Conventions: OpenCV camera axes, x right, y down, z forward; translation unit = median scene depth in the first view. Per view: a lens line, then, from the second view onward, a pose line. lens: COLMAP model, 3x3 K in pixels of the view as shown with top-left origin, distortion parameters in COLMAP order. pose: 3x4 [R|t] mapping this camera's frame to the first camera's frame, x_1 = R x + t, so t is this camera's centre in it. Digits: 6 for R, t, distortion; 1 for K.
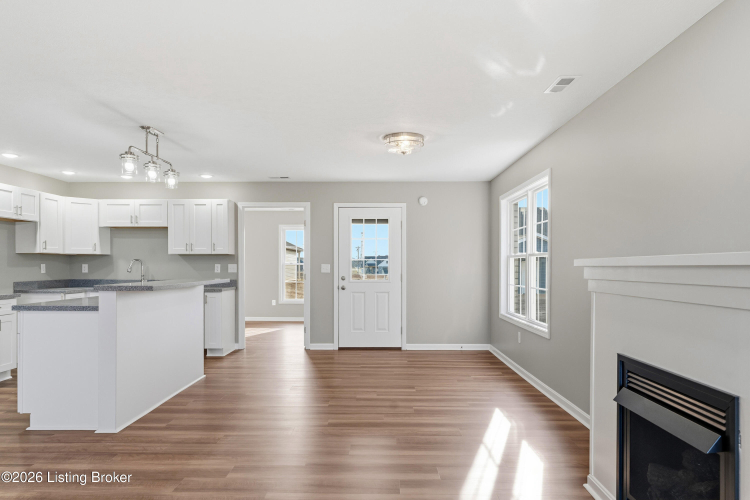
lens RADIAL K [[486.6, 0, 371.5], [0, 486.6, 262.7], [0, 0, 1]] dist [0.000630, -0.001803]
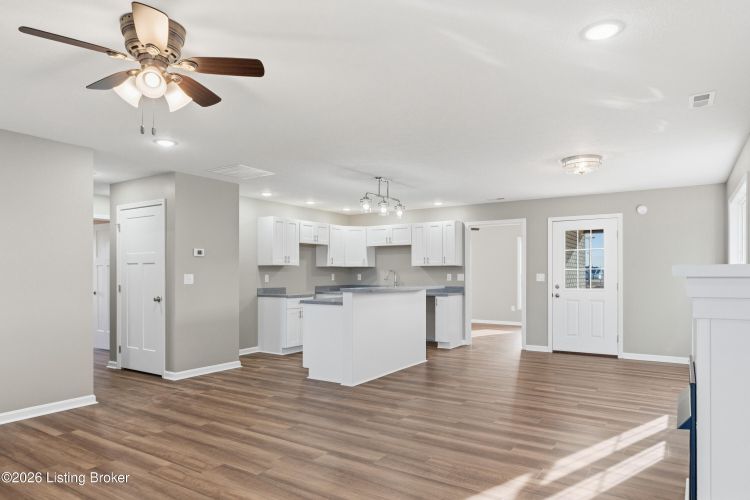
lens RADIAL K [[466.6, 0, 375.8], [0, 466.6, 273.6], [0, 0, 1]] dist [0.001713, 0.000414]
pose [[0.848046, -0.002212, -0.529918, 0.161508], [0.005213, 0.999978, 0.004169, -0.003949], [0.529897, -0.006298, 0.848039, -0.099636]]
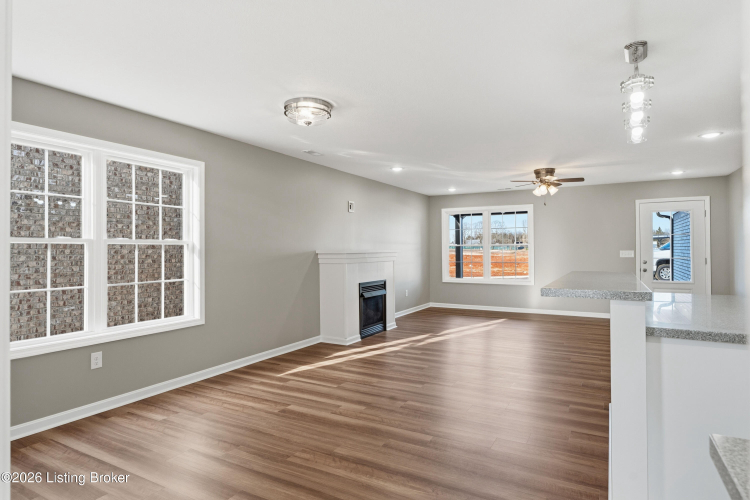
lens RADIAL K [[436.9, 0, 375.0], [0, 436.9, 250.0], [0, 0, 1]] dist [-0.005792, -0.001919]
pose [[-0.886294, 0.003063, 0.463113, -0.272430], [0.000408, 0.999983, -0.005832, 0.001452], [-0.463123, -0.004980, -0.886280, 1.135208]]
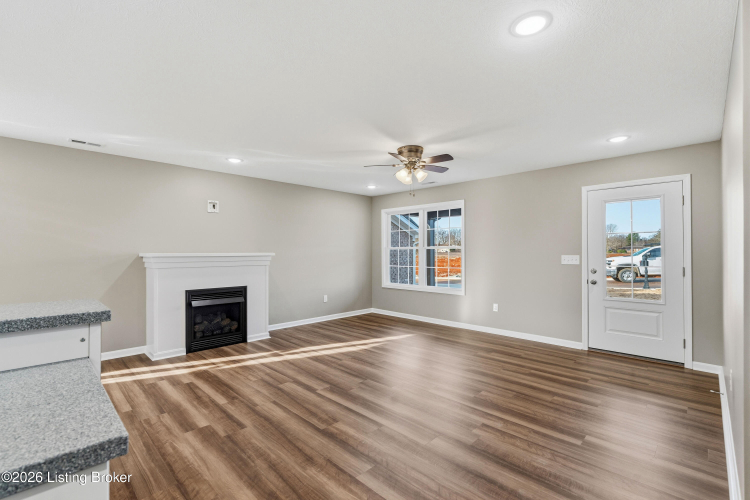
lens RADIAL K [[332.3, 0, 375.0], [0, 332.3, 250.0], [0, 0, 1]] dist [-0.038513, 0.000143]
pose [[-0.717956, 0.004751, 0.696072, -0.499212], [-0.004342, 0.999927, -0.011303, -0.004458], [-0.696075, -0.011137, -0.717883, 0.542805]]
